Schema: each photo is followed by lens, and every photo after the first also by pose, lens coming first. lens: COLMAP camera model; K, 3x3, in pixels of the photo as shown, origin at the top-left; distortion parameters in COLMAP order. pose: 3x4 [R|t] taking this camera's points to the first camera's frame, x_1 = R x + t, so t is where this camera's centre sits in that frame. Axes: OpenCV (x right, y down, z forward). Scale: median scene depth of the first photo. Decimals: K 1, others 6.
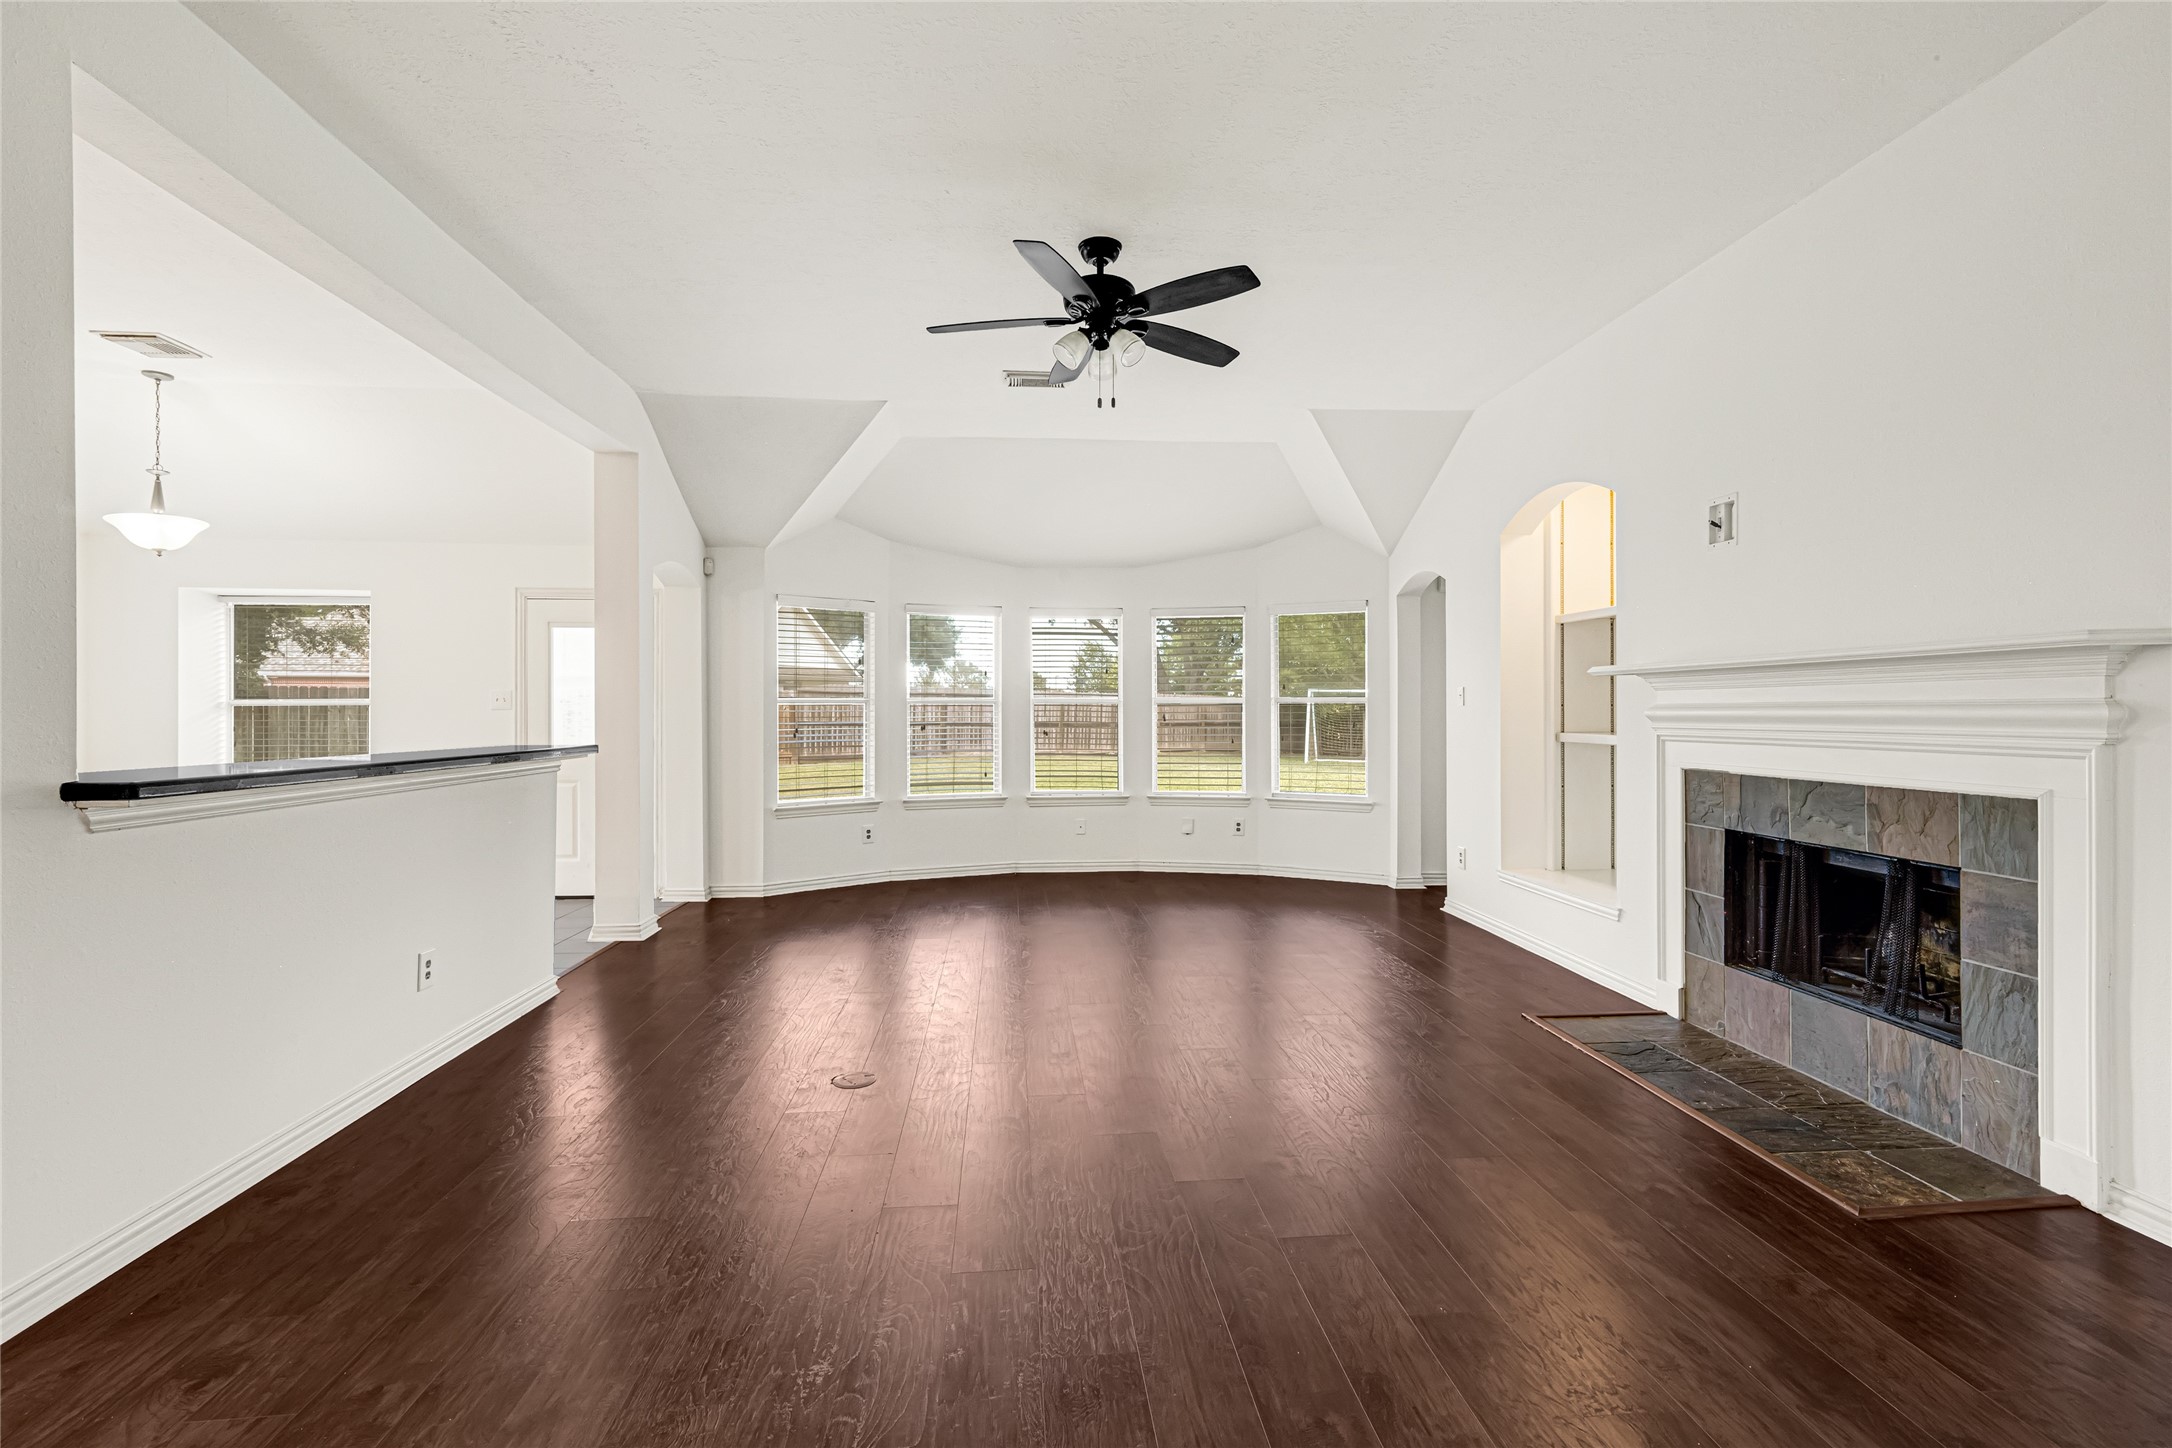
lens RADIAL K [[927.4, 0, 1079.6], [0, 927.4, 712.7], [0, 0, 1]] dist [-0.000451, -0.000340]
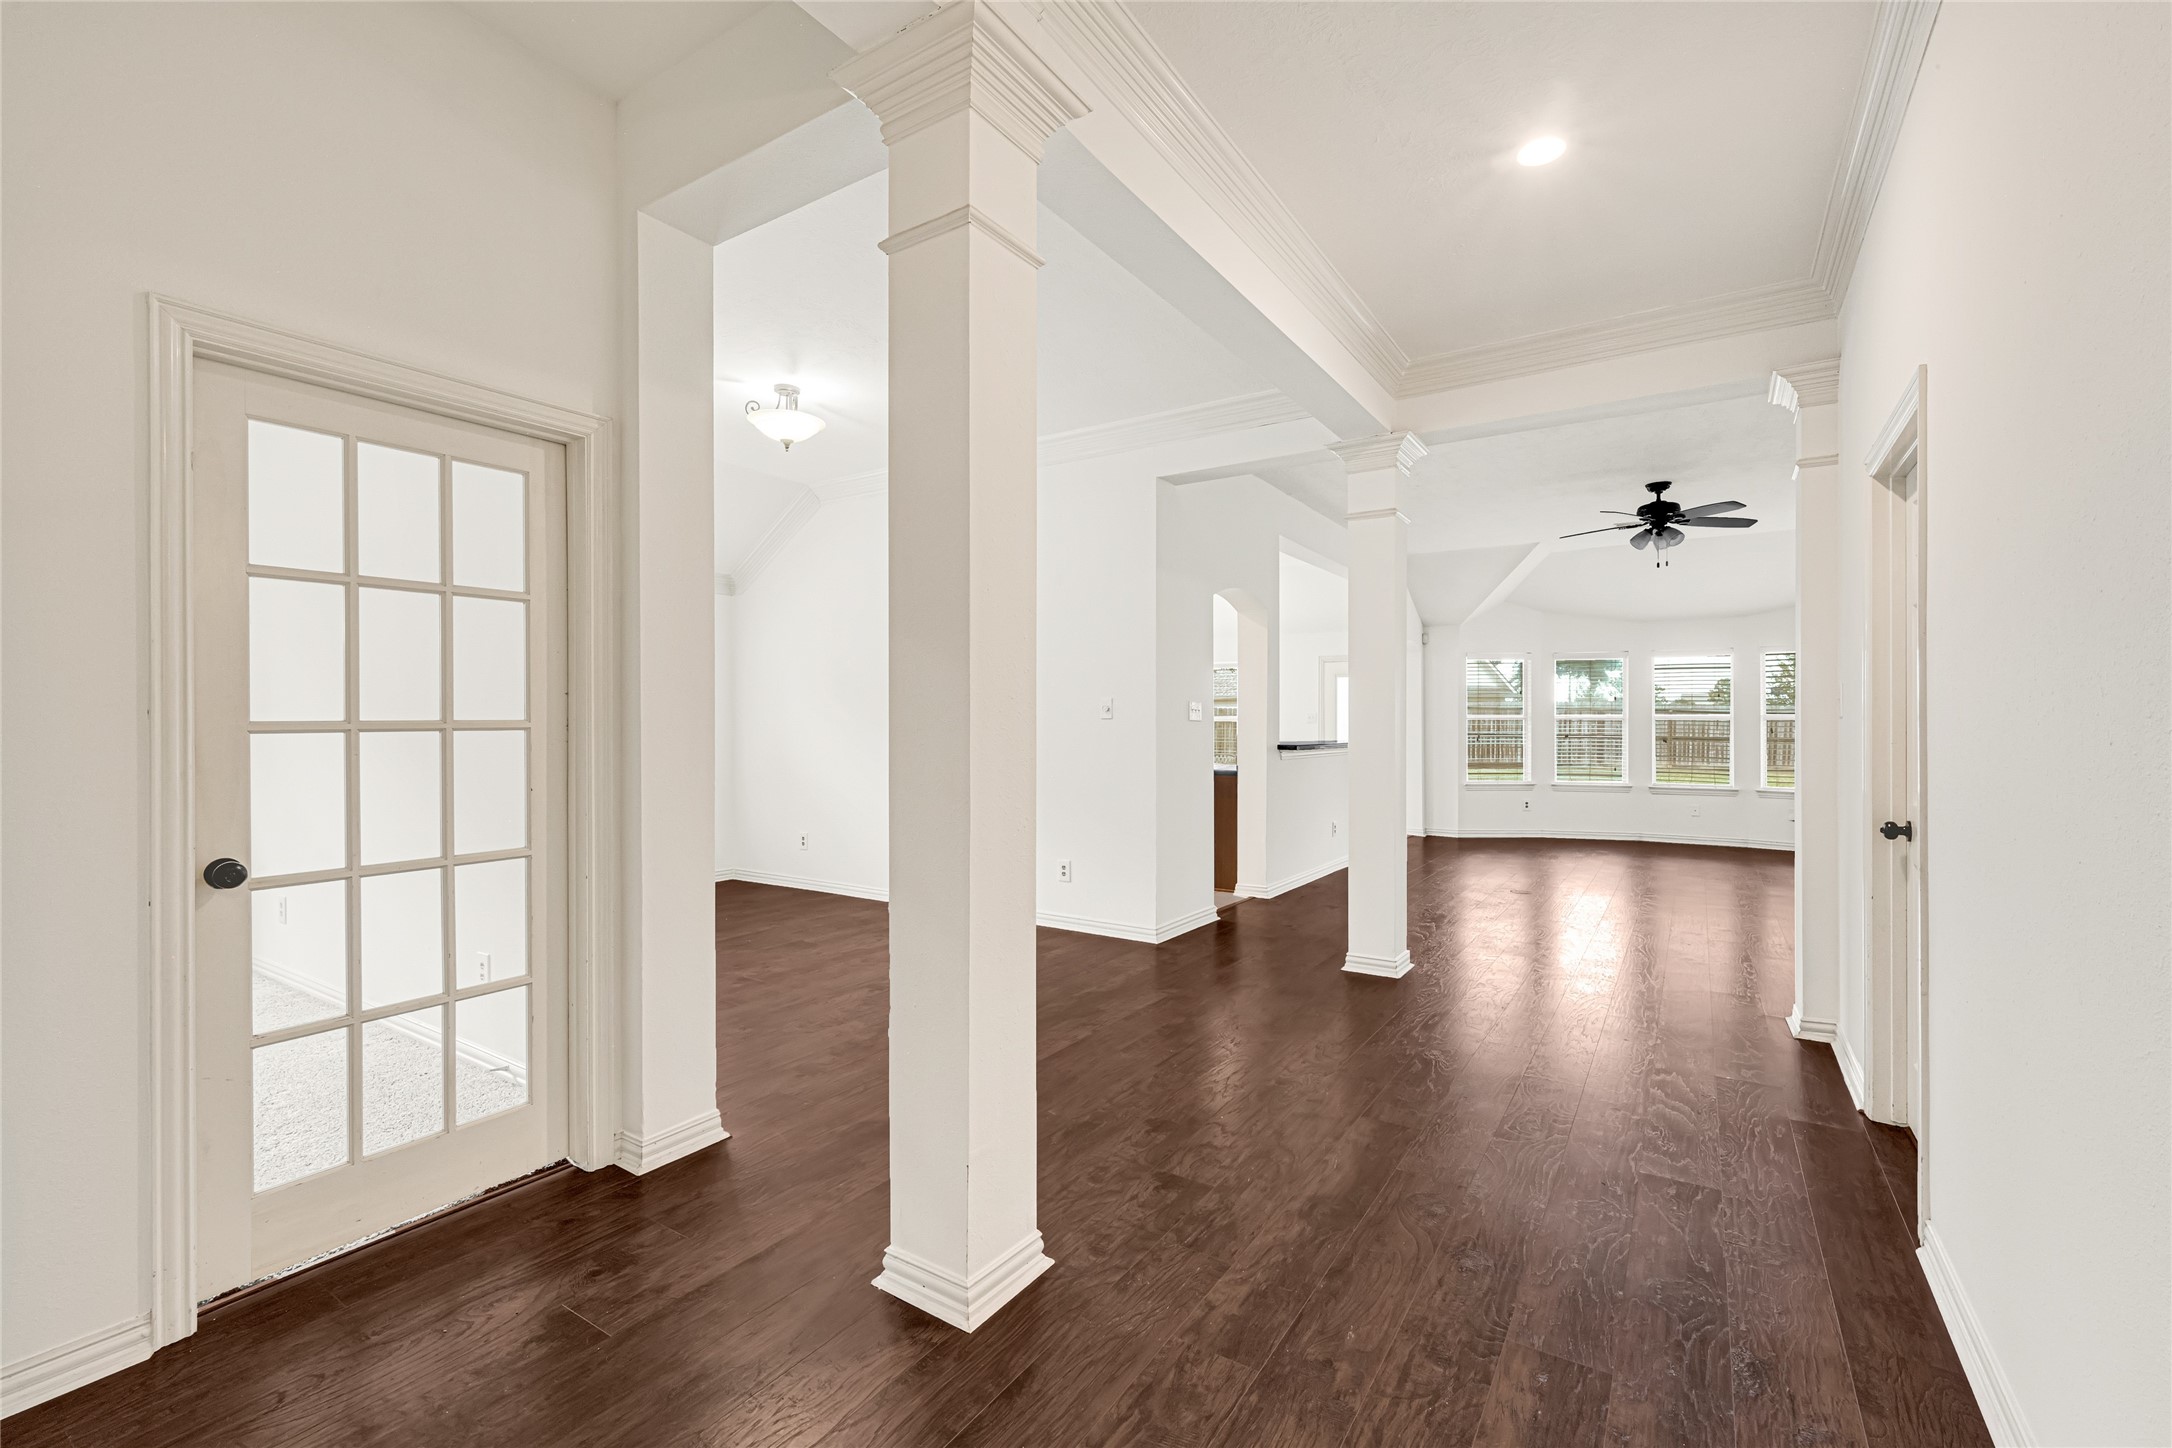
lens RADIAL K [[927.4, 0, 1079.6], [0, 927.4, 712.7], [0, 0, 1]] dist [-0.000451, -0.000340]
pose [[0.782444, 0.002249, -0.622717, 0.147710], [-0.007871, 0.999949, -0.006279, -0.005087], [0.622671, 0.009814, 0.782422, -0.654017]]
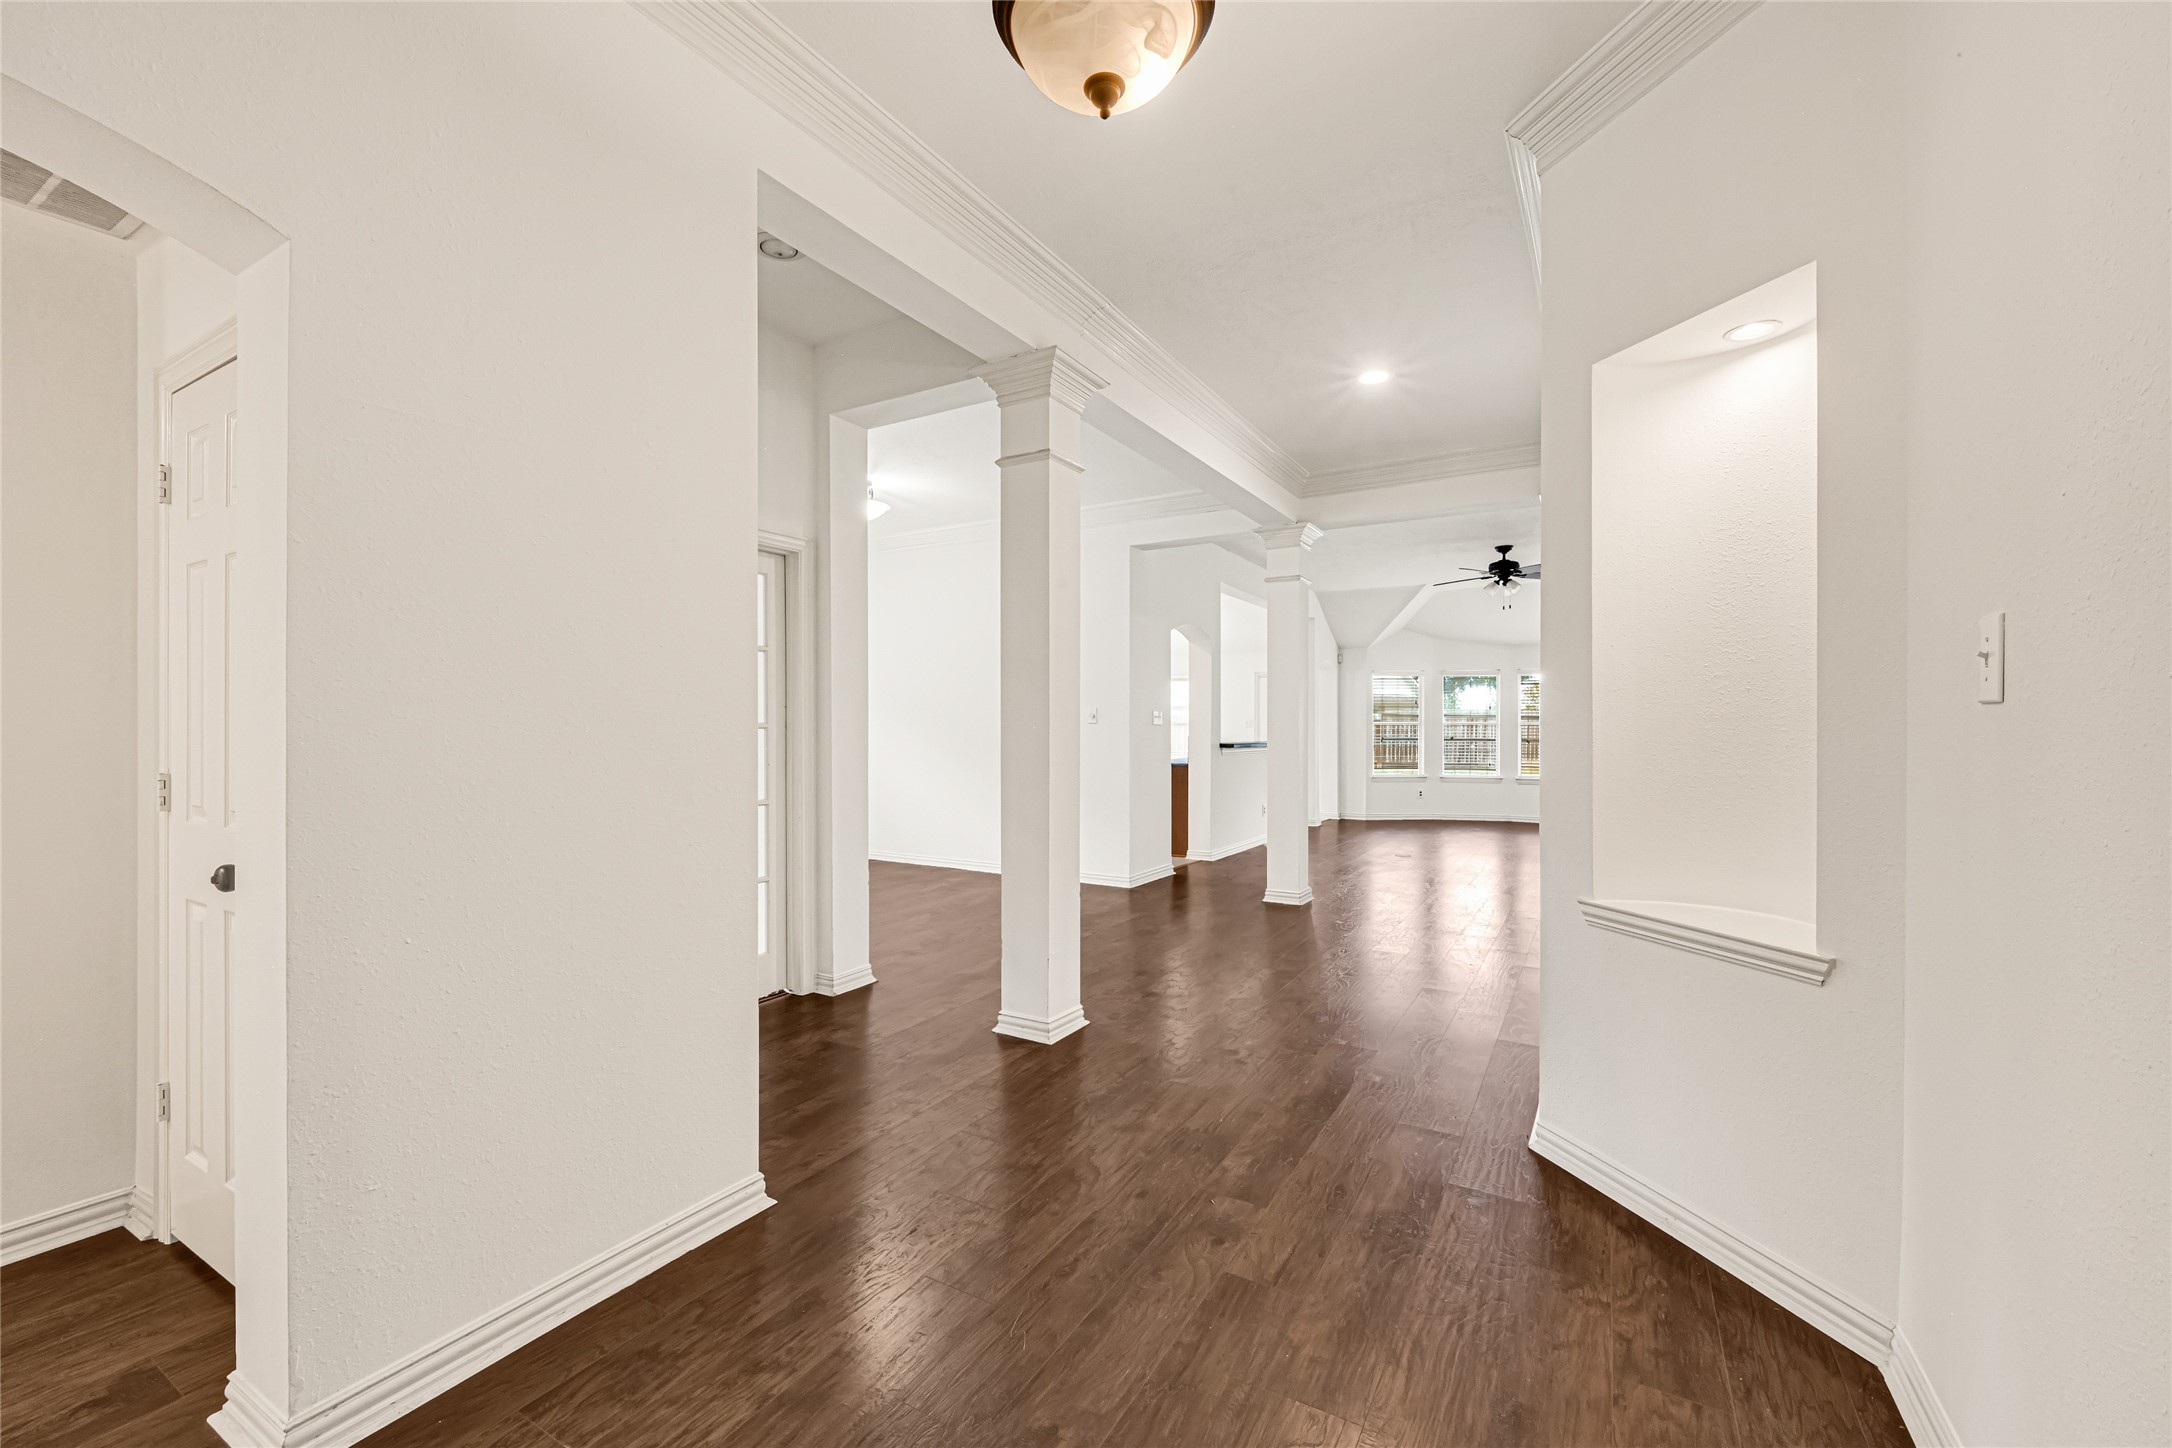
lens RADIAL K [[883.2, 0, 1077.5], [0, 883.2, 717.9], [0, 0, 1]] dist [0.002468, 0.000431]
pose [[0.809606, 0.002496, -0.586968, 0.262910], [-0.008583, 0.999934, -0.007587, -0.003135], [0.586910, 0.011181, 0.809575, -0.867324]]
